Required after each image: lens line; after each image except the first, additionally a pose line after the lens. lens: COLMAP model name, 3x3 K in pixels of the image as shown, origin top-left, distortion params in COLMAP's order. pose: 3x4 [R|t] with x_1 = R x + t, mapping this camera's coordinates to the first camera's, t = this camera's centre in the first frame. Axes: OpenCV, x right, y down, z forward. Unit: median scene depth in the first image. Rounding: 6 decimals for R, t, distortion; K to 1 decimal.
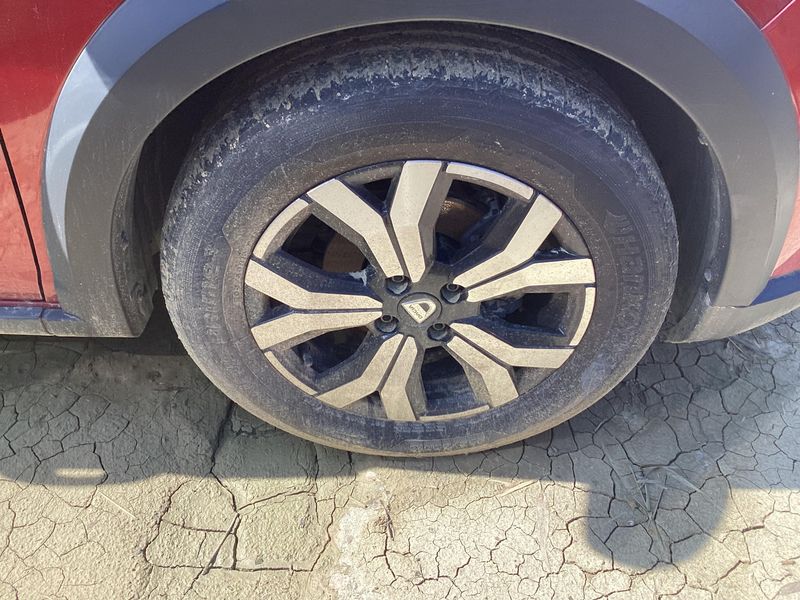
lens RADIAL K [[732.4, 0, 400.5], [0, 732.4, 298.6], [0, 0, 1]] dist [0.003313, 0.000000]
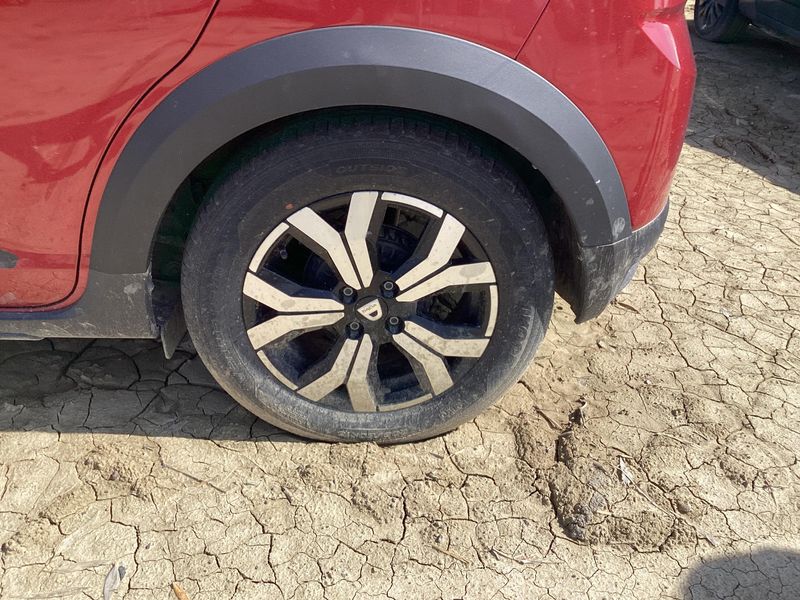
lens RADIAL K [[732.4, 0, 405.9], [0, 732.4, 305.5], [0, 0, 1]] dist [0.003313, 0.000000]
pose [[0.998943, -0.039510, 0.023472, 0.060366], [0.043467, 0.978106, -0.203519, 0.298780], [-0.014917, 0.204324, 0.978790, -0.349909]]
